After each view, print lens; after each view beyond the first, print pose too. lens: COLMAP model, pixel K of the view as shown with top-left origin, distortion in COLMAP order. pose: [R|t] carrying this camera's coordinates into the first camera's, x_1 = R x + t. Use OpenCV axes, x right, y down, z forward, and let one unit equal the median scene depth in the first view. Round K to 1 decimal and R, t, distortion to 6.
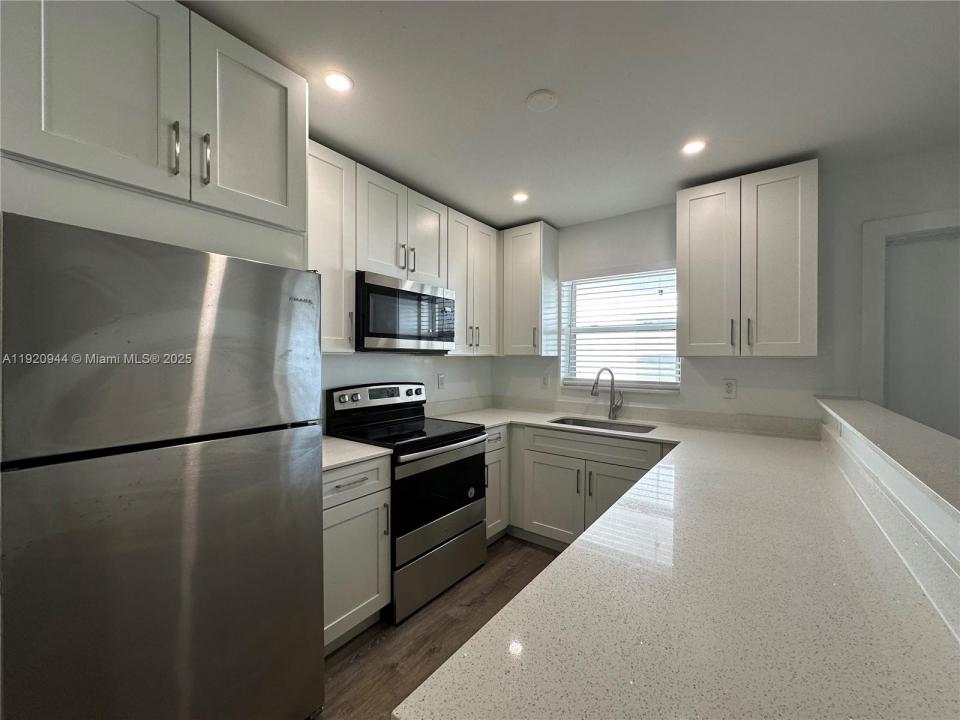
lens RADIAL K [[383.2, 0, 479.3], [0, 383.2, 359.0], [0, 0, 1]] dist [-0.001896, 0.000658]
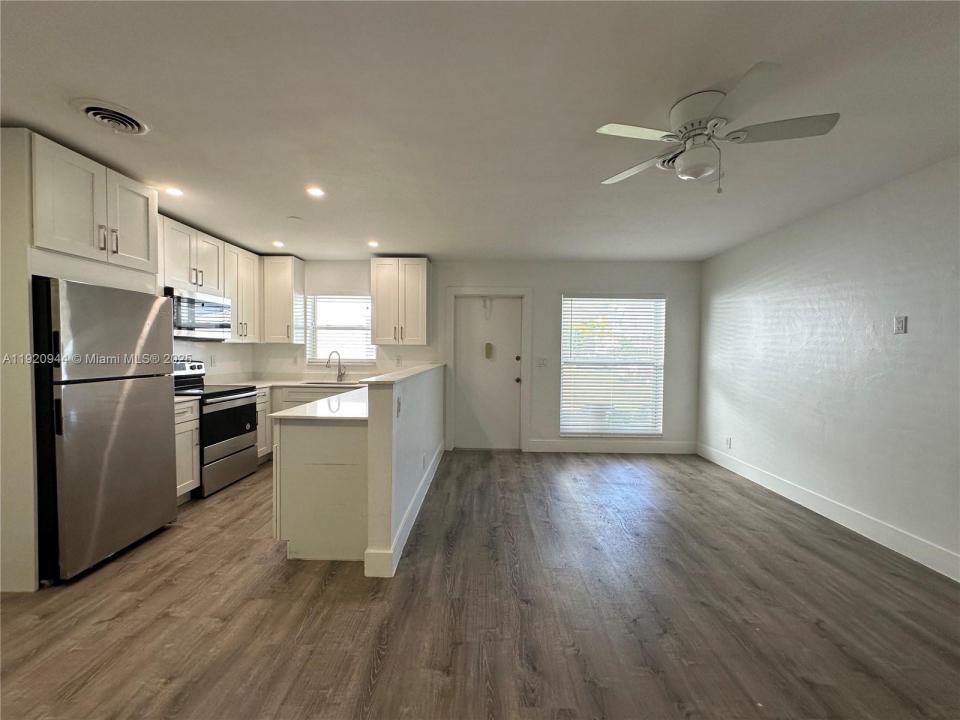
lens RADIAL K [[383.2, 0, 479.3], [0, 383.2, 359.0], [0, 0, 1]] dist [-0.001896, 0.000658]
pose [[0.808502, -0.009891, 0.588411, -0.159188], [-0.004195, 0.999736, 0.022570, 0.018543], [-0.588479, -0.020716, 0.808247, -0.784568]]
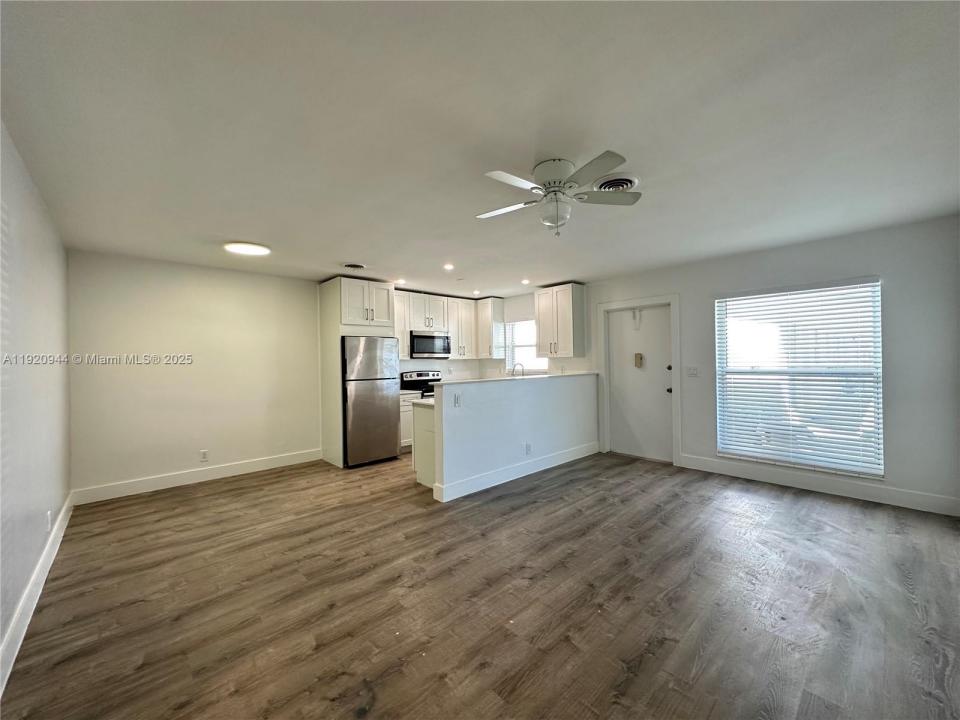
lens RADIAL K [[383.2, 0, 479.3], [0, 383.2, 359.0], [0, 0, 1]] dist [-0.001896, 0.000658]
pose [[0.983187, -0.020499, -0.181445, 0.541095], [0.019150, 0.999774, -0.009184, 0.014361], [0.181593, 0.005555, 0.983358, -1.322643]]
